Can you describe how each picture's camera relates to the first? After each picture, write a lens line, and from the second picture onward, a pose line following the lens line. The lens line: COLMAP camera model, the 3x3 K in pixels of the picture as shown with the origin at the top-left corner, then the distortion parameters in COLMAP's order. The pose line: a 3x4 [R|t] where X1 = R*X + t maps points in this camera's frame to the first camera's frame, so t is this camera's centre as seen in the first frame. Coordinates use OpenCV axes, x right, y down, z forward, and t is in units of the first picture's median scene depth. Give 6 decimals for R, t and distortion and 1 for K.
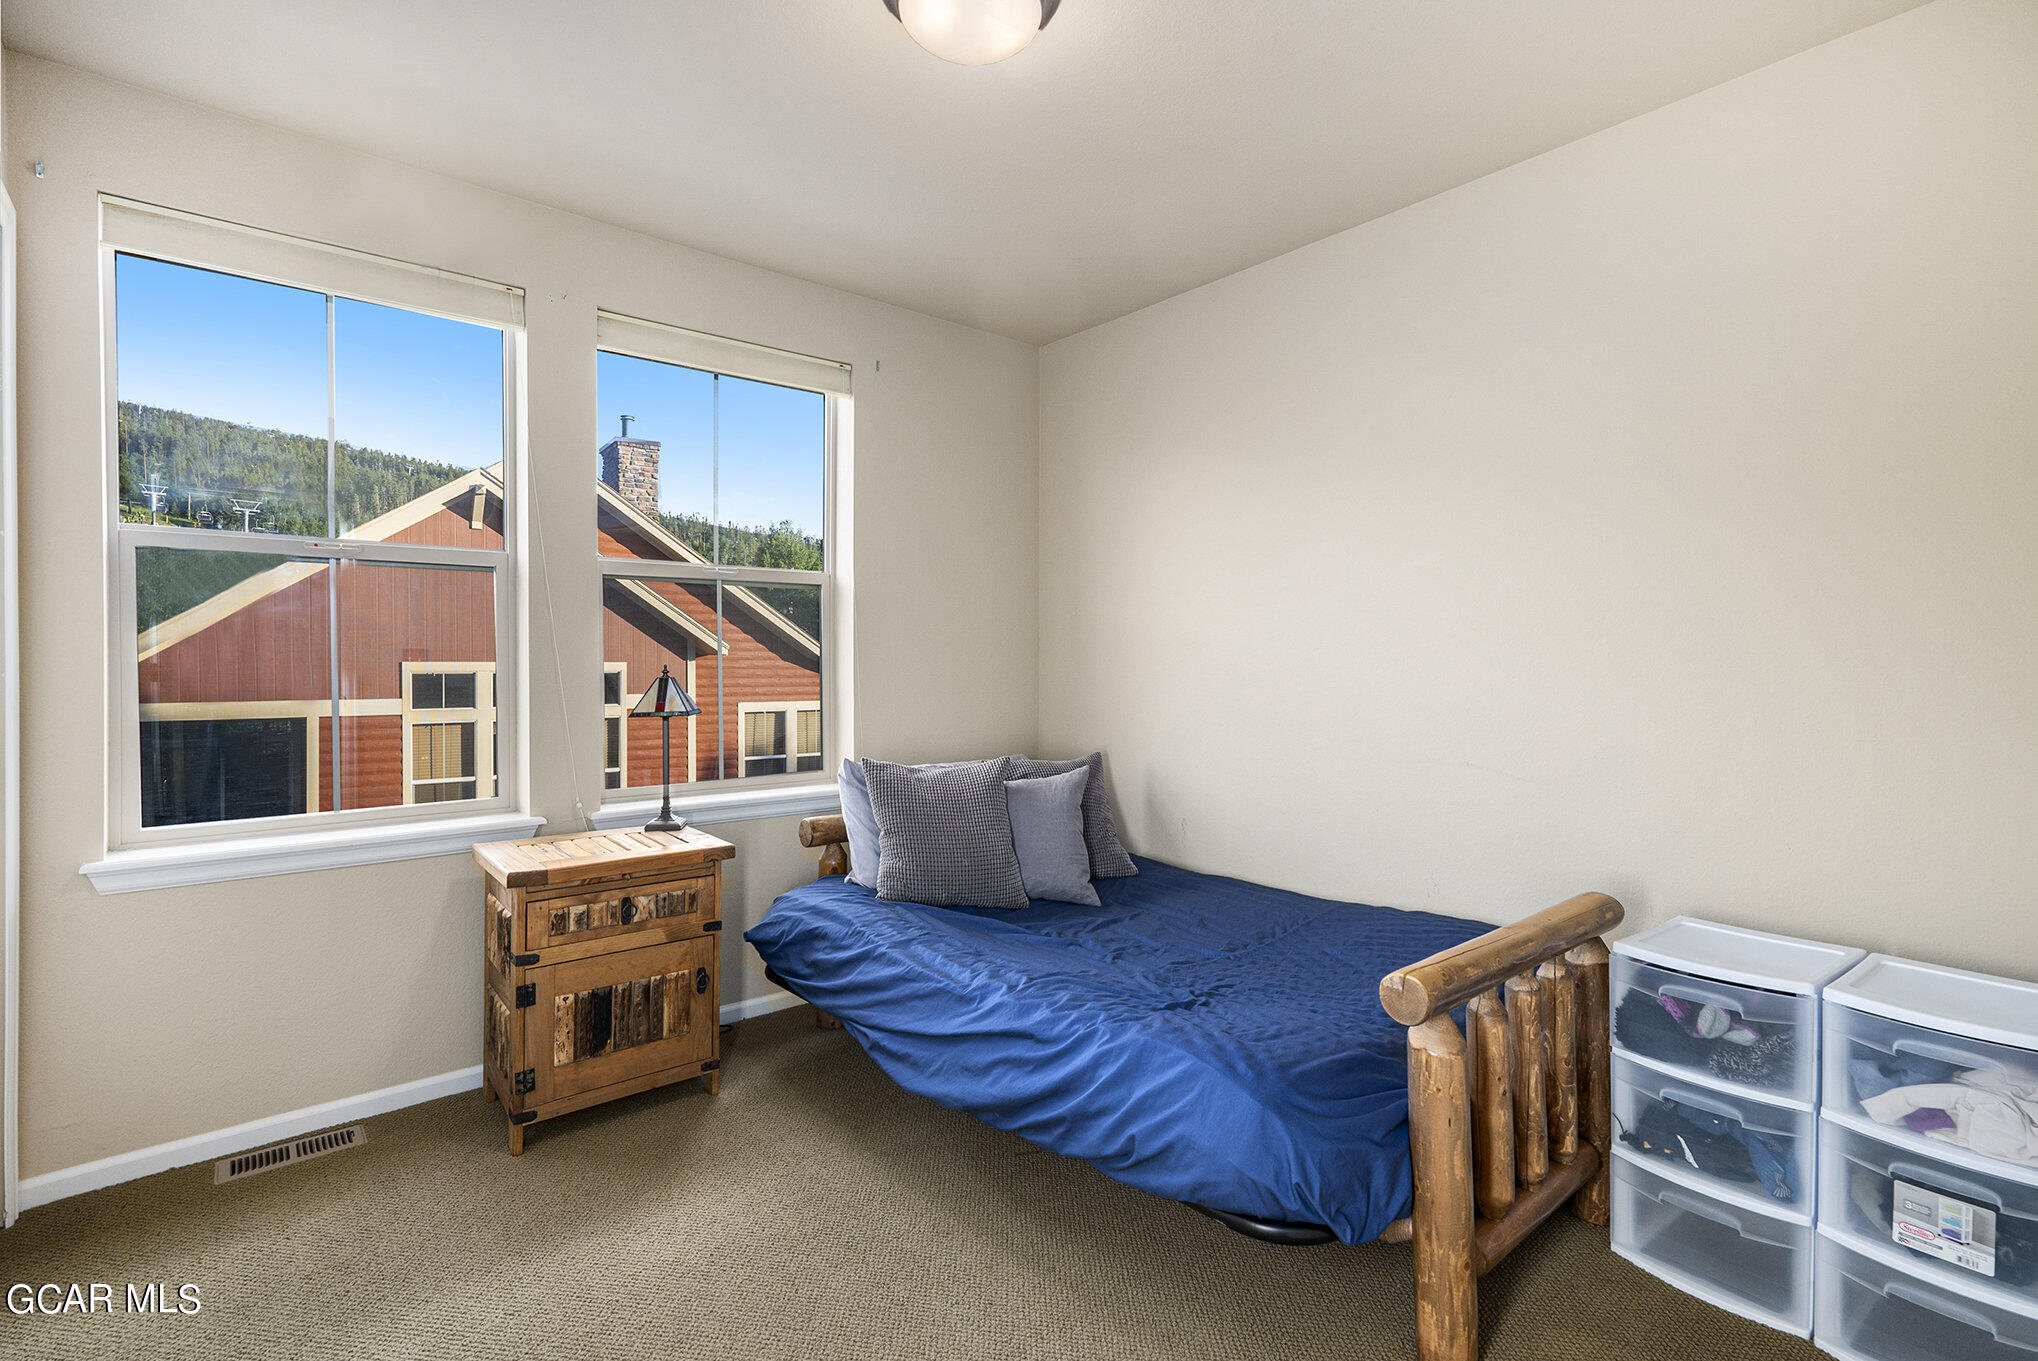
lens RADIAL K [[972.6, 0, 1020.6], [0, 972.6, 676.9], [0, 0, 1]] dist [0.006373, 0.000853]
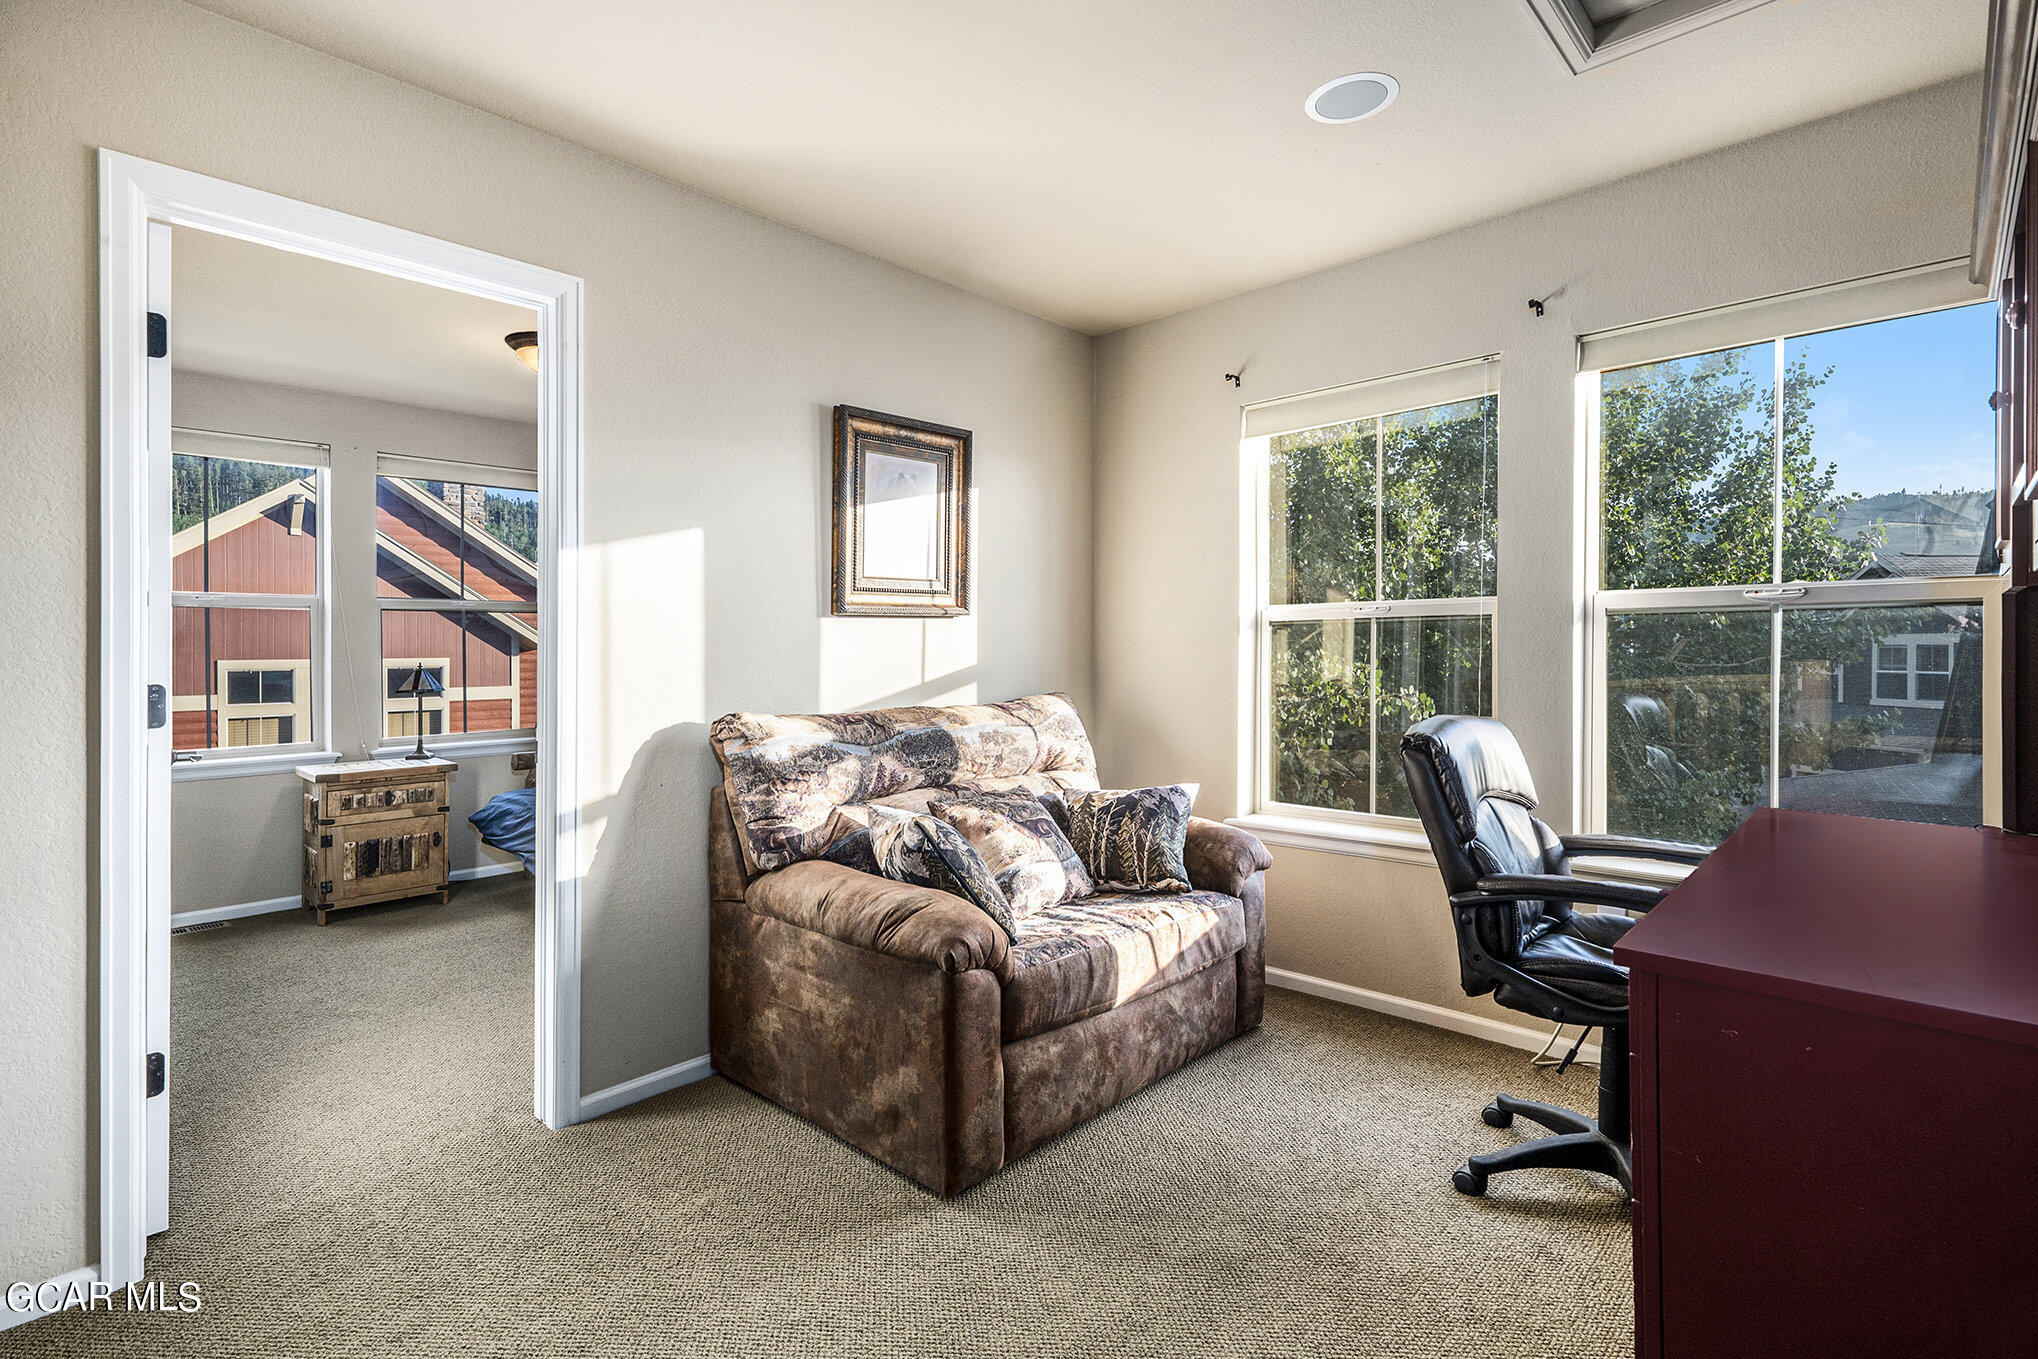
lens RADIAL K [[972.6, 0, 1038.0], [0, 972.6, 644.5], [0, 0, 1]] dist [0.006373, 0.000853]
pose [[0.989801, -0.009416, 0.142146, 0.515752], [0.012525, 0.999701, -0.020995, 0.006485], [-0.141906, 0.022561, 0.989623, -0.938109]]
